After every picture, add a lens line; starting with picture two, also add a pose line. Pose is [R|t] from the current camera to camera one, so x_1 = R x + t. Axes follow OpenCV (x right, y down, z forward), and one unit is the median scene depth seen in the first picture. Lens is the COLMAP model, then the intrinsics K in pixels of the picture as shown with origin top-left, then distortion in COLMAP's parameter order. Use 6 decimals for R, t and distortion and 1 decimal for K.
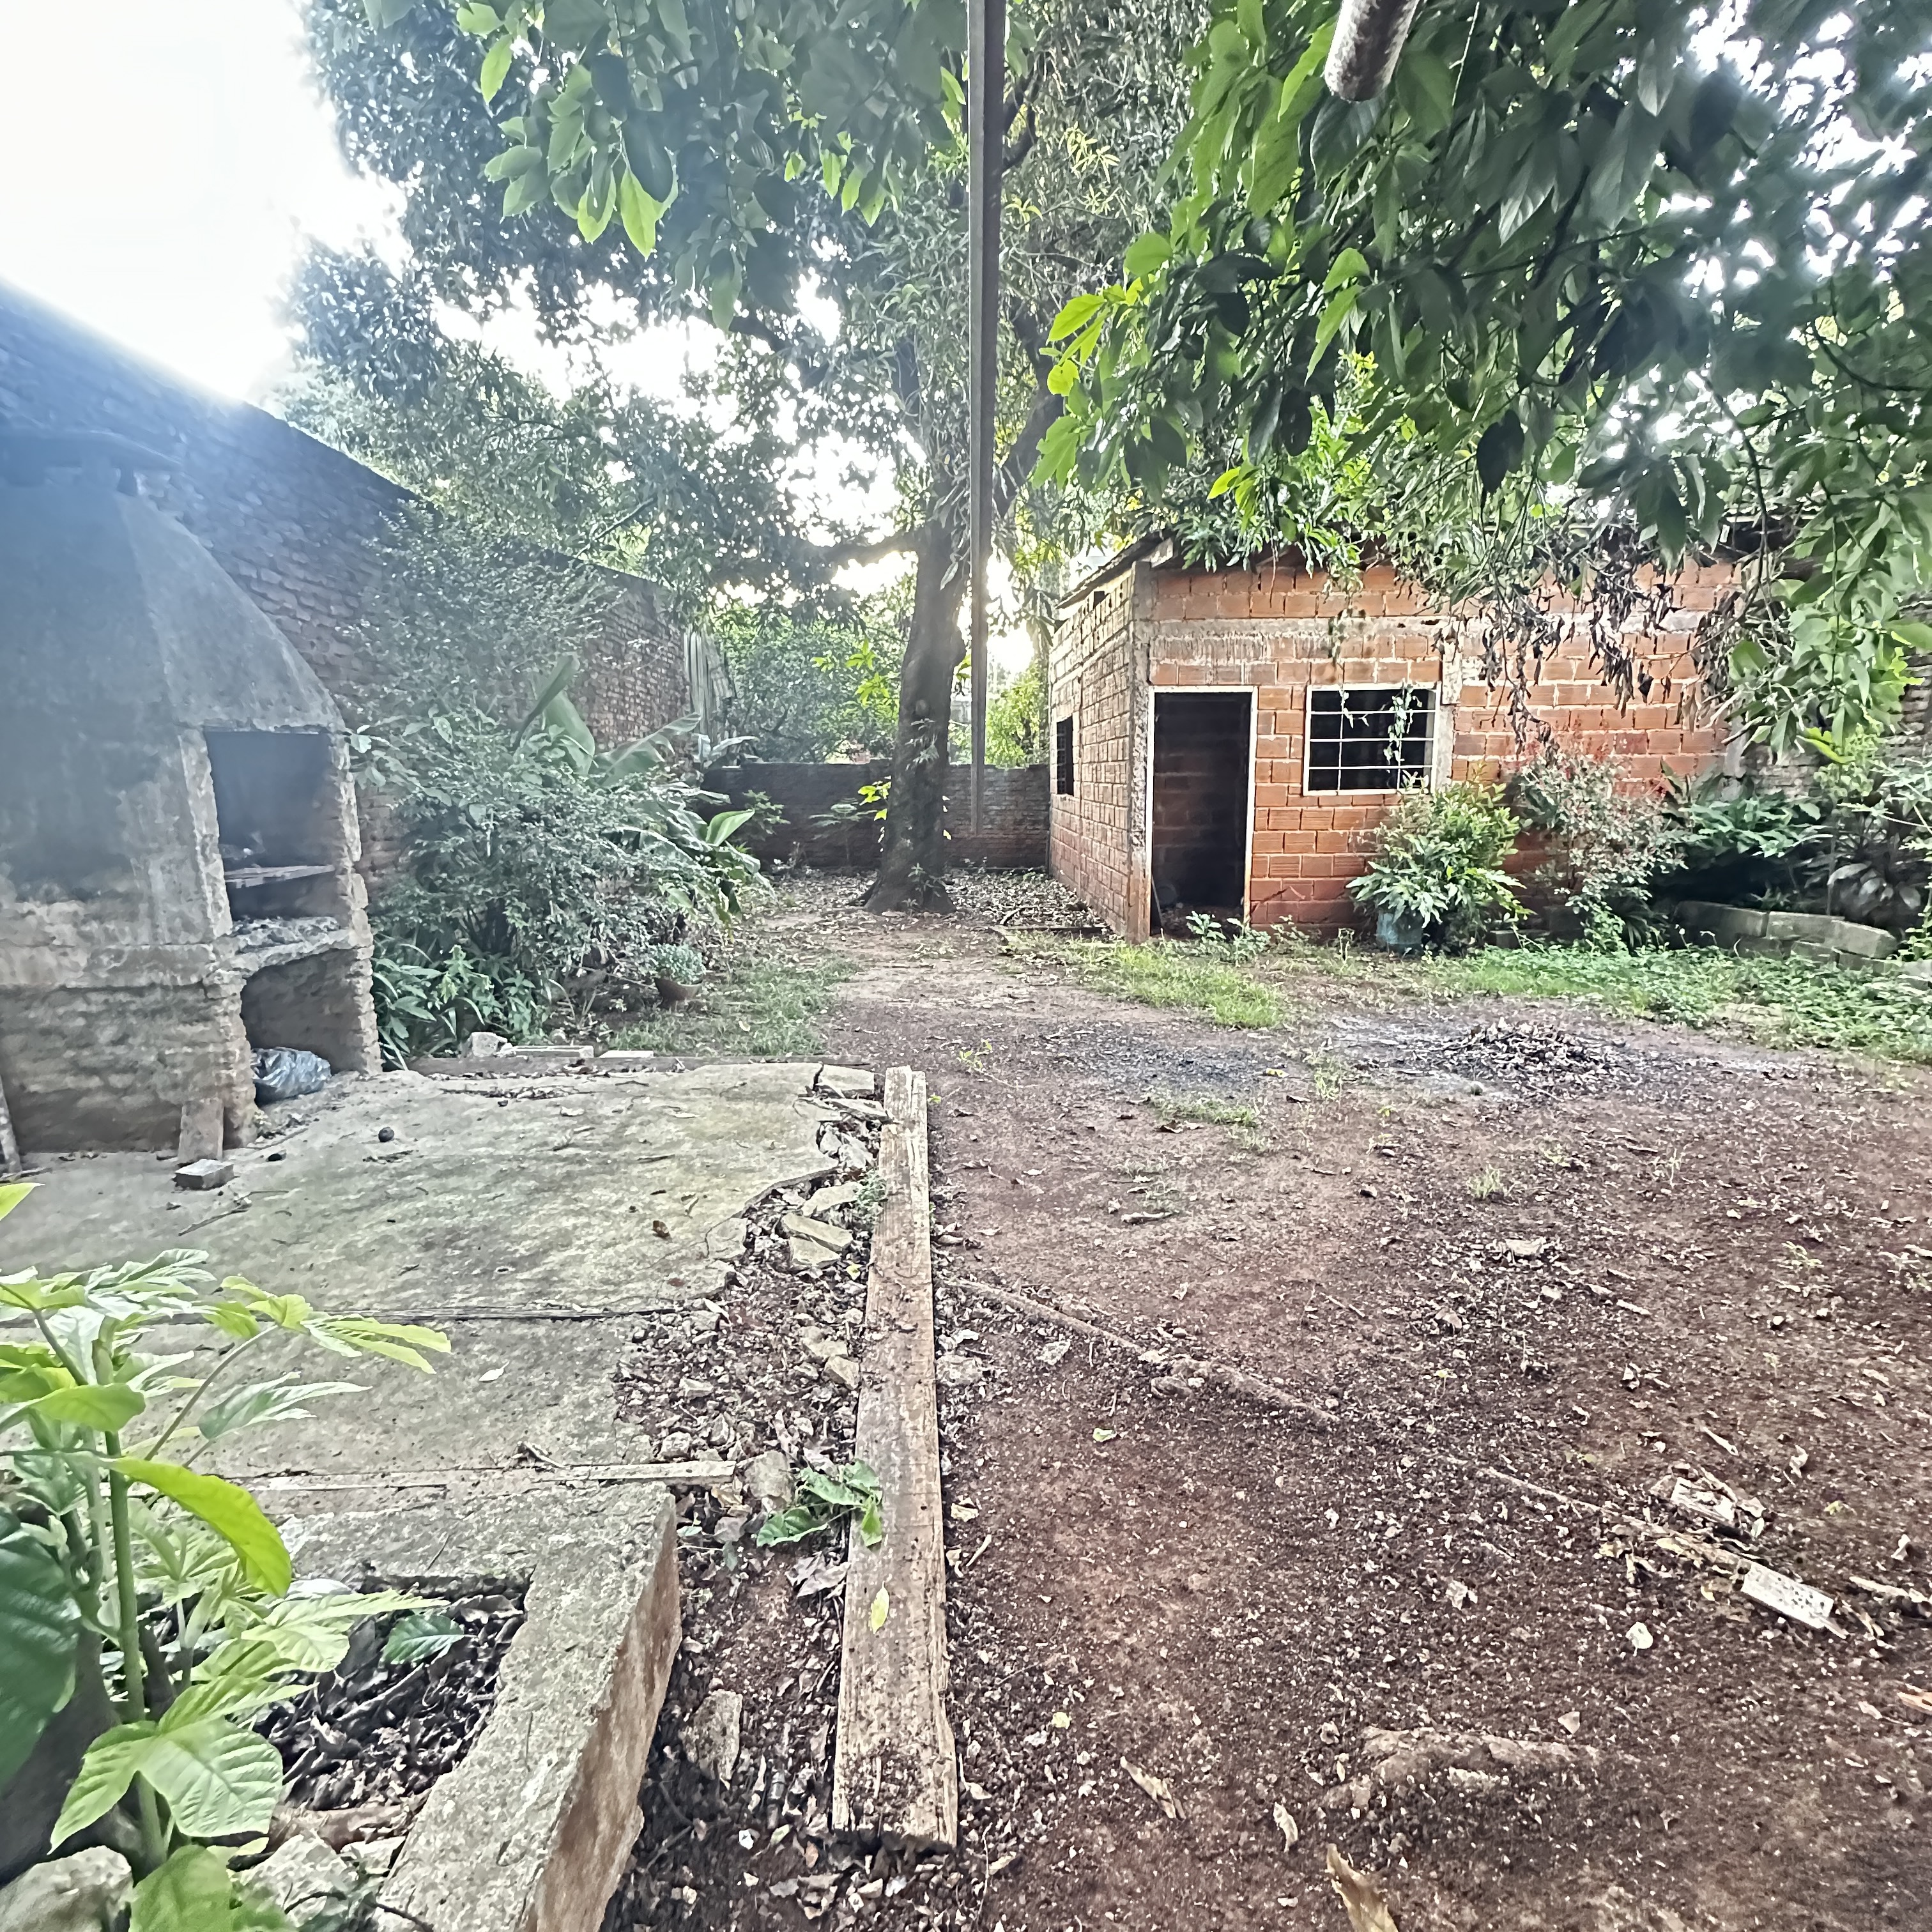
lens RADIAL K [[1026.5, 0, 966.0], [0, 1026.5, 966.0], [0, 0, 1]] dist [-0.004478, 0.000549]
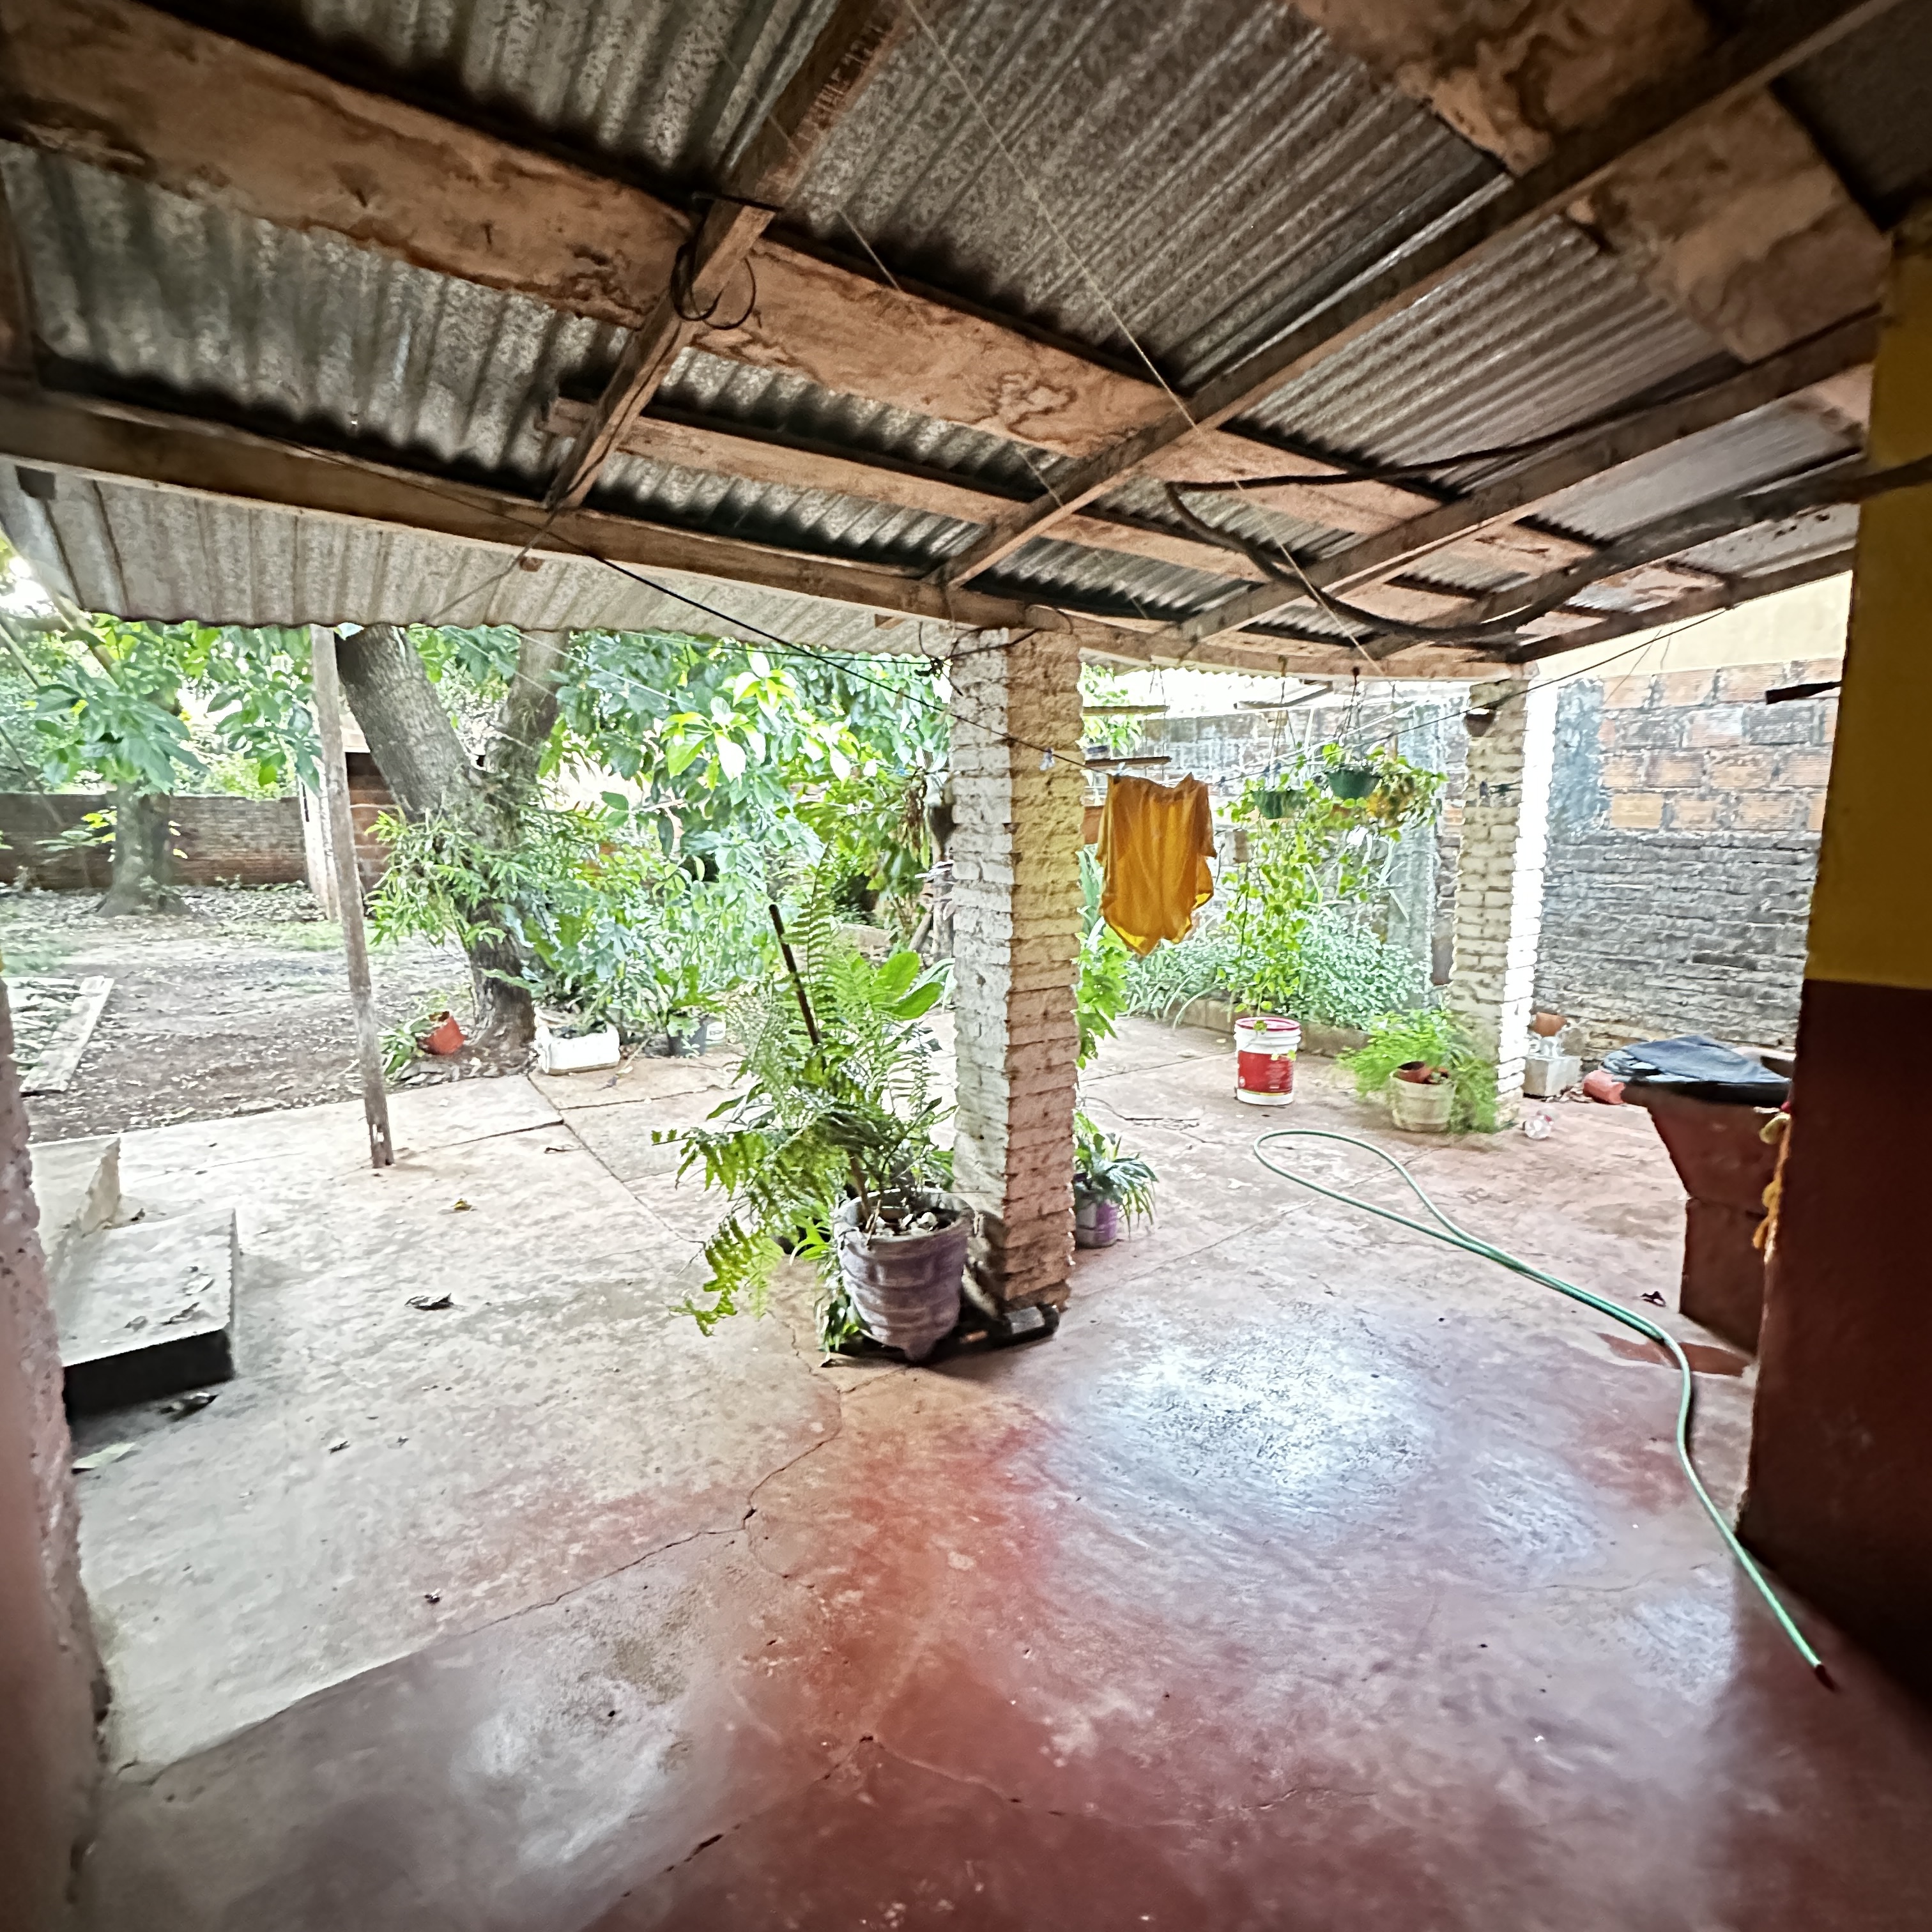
lens RADIAL K [[1026.5, 0, 966.0], [0, 1026.5, 966.0], [0, 0, 1]] dist [-0.004478, 0.000549]
pose [[0.841885, -0.076653, 0.534186, 0.109696], [0.093160, 0.995643, -0.003950, 0.099450], [-0.531556, 0.053090, 0.845358, -0.534246]]
